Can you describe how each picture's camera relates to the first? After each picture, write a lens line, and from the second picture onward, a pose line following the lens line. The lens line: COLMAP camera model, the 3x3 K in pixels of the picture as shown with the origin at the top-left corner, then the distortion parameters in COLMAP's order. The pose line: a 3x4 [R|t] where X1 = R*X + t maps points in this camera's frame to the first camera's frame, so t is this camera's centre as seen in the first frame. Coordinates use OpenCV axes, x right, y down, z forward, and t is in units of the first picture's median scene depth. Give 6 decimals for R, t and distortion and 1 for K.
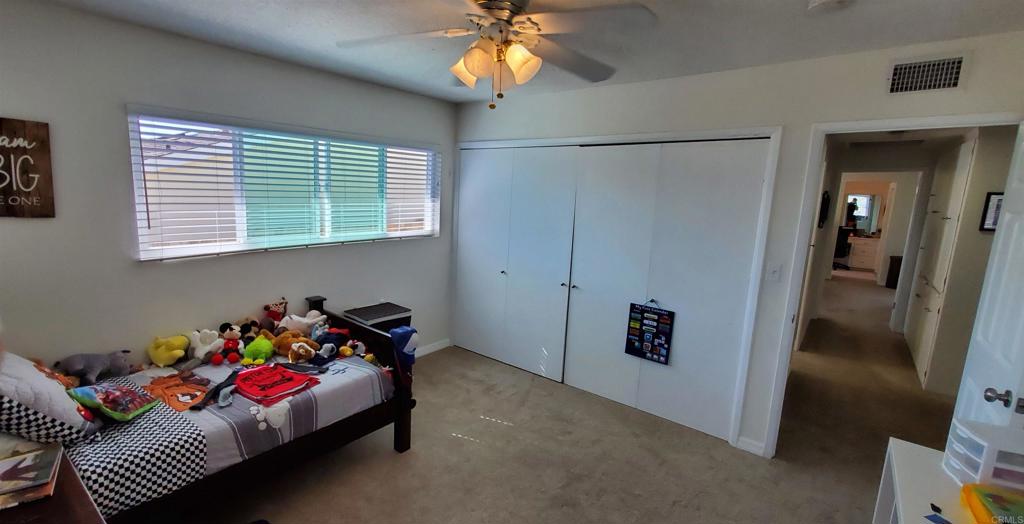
lens RADIAL K [[414.1, 0, 512.0], [0, 414.1, 262.0], [0, 0, 1]] dist [0.000013, 0.000005]
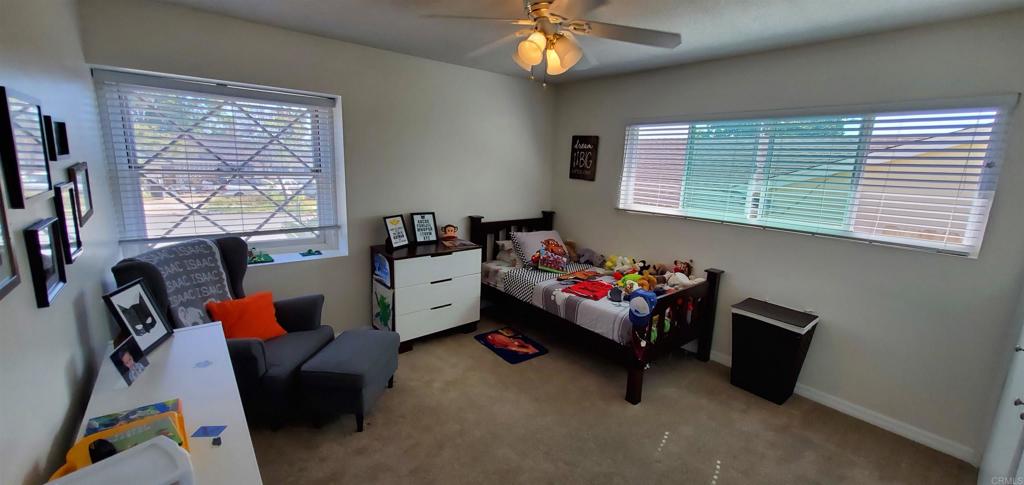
lens RADIAL K [[418.8, 0, 512.0], [0, 418.8, 242.5], [0, 0, 1]] dist [0.000959, 0.000152]
pose [[-0.217921, 0.146137, -0.964963, 0.926641], [-0.208768, 0.958861, 0.192360, -0.111804], [0.953376, 0.243373, -0.178447, 0.909853]]
